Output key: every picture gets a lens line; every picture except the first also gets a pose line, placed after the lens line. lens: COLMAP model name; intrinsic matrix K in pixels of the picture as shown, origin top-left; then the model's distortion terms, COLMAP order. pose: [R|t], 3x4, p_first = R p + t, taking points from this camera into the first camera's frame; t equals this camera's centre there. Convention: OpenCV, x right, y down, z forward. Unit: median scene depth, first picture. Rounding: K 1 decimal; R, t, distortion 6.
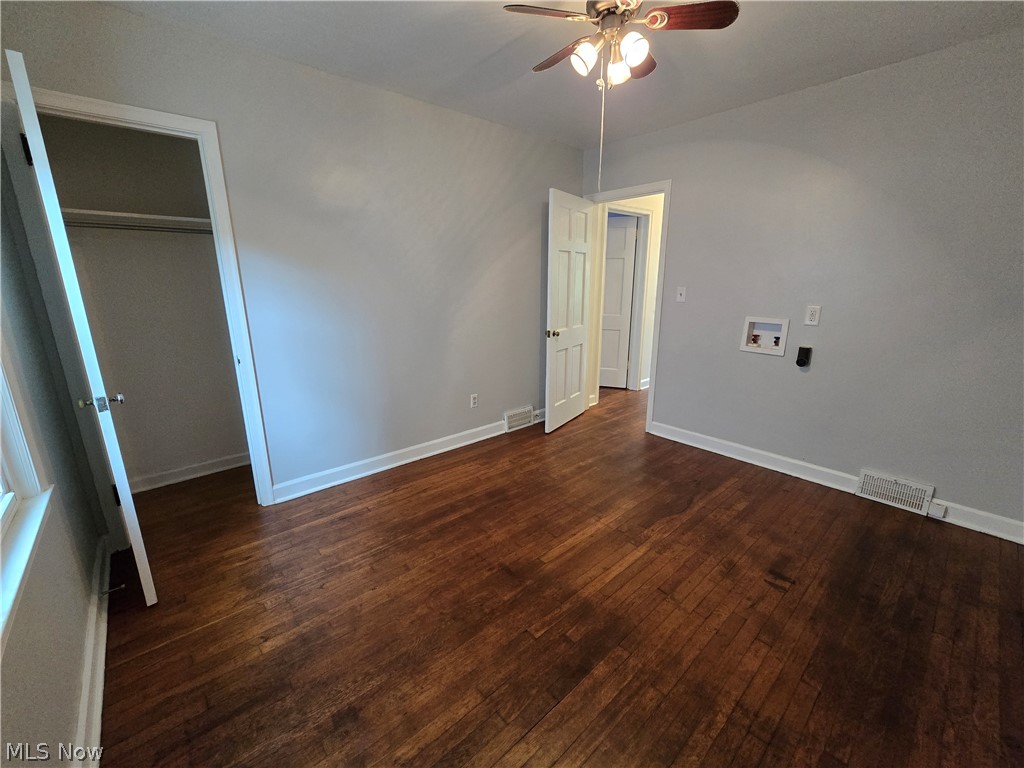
lens RADIAL K [[418.5, 0, 516.8], [0, 418.5, 383.8], [0, 0, 1]] dist [-0.003003, 0.000003]
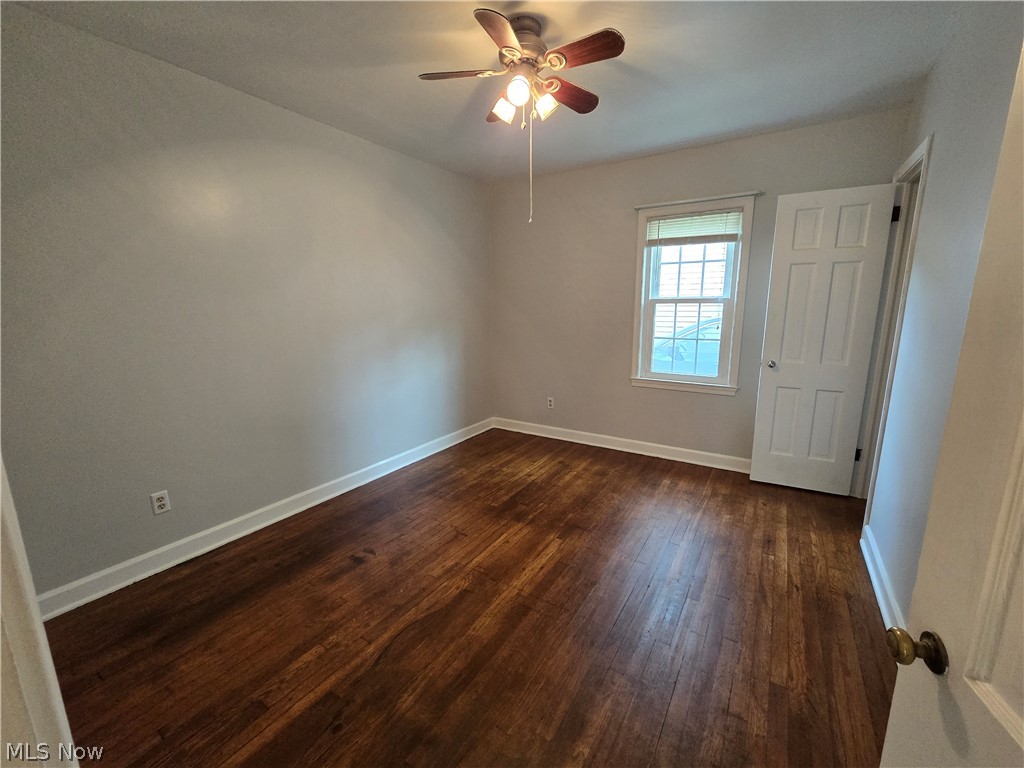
lens RADIAL K [[418.5, 0, 516.8], [0, 418.5, 383.8], [0, 0, 1]] dist [-0.003003, 0.000003]
pose [[-0.961664, 0.055892, -0.268475, 0.477358], [-0.063901, 0.906389, 0.417584, -0.459728], [0.266683, 0.418731, -0.868069, 1.843665]]
